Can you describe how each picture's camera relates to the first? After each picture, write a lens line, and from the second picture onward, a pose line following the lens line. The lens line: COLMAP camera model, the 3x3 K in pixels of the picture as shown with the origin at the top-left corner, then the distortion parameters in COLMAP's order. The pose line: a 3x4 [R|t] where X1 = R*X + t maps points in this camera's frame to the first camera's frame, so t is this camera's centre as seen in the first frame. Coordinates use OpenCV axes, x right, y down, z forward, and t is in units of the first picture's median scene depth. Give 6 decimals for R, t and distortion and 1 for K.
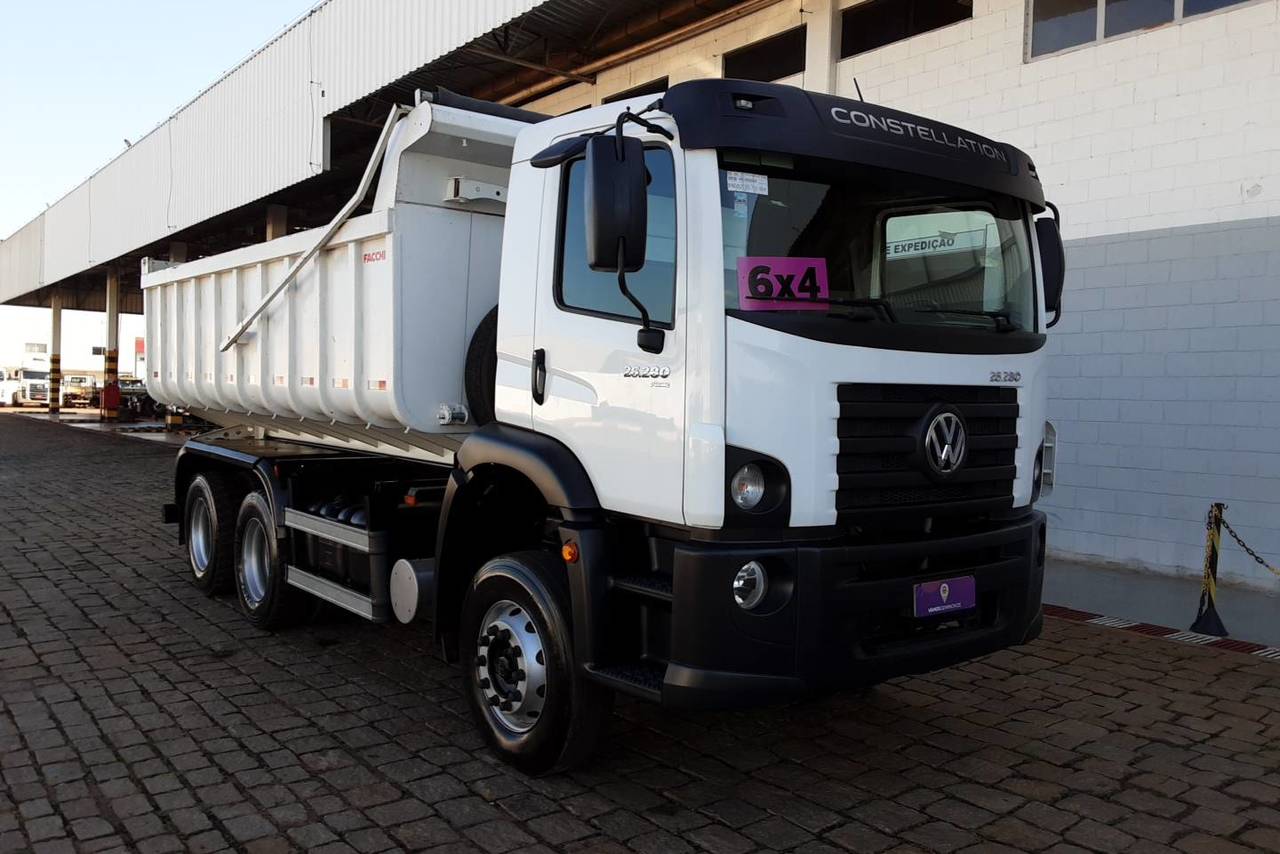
lens RADIAL K [[1027.0, 0, 654.5], [0, 1027.0, 445.2], [0, 0, 1]] dist [0.132460, -0.205353]
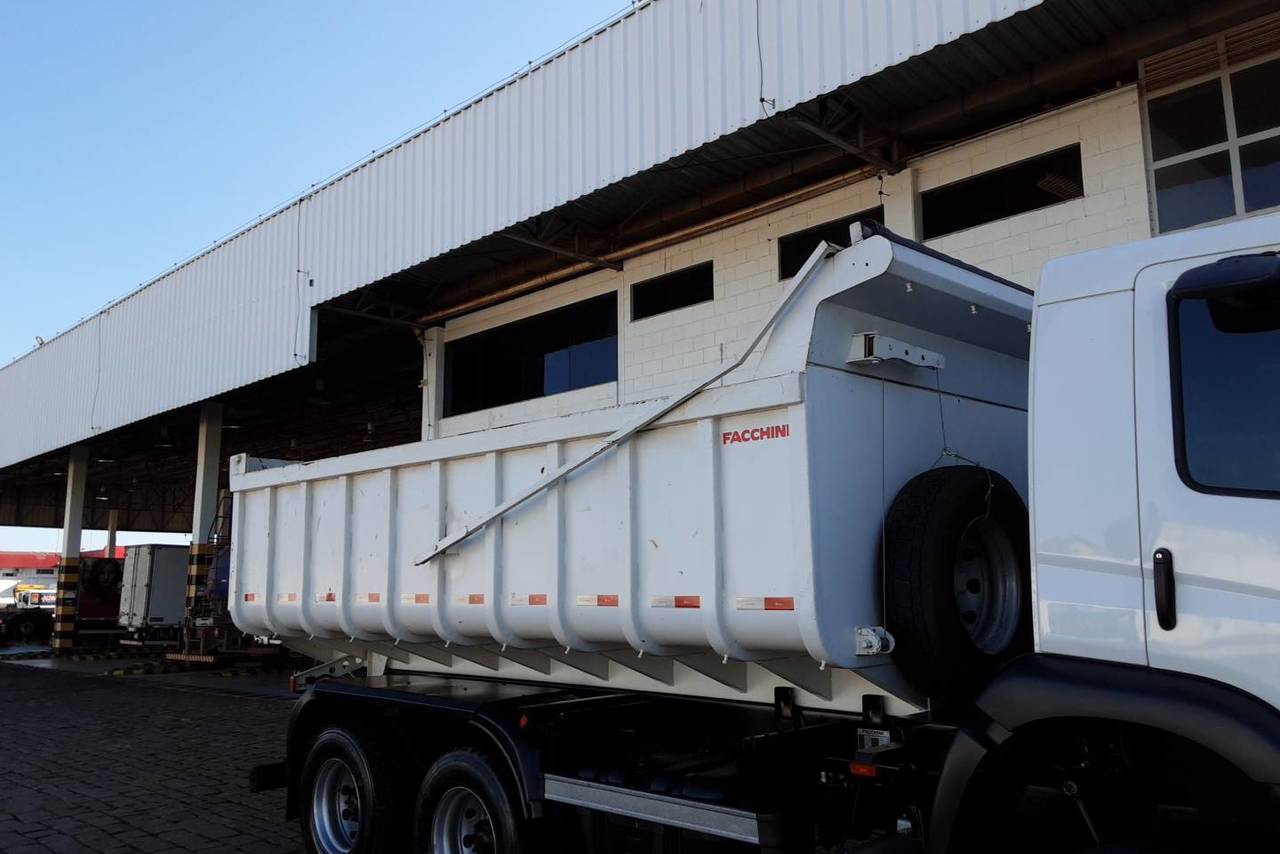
lens RADIAL K [[1027.0, 0, 654.5], [0, 1027.0, 445.2], [0, 0, 1]] dist [0.132460, -0.205353]
pose [[0.991357, -0.021474, 0.129422, -0.268728], [0.044780, 0.982653, -0.179965, -0.024486], [-0.123312, 0.184205, 0.975122, 0.162647]]
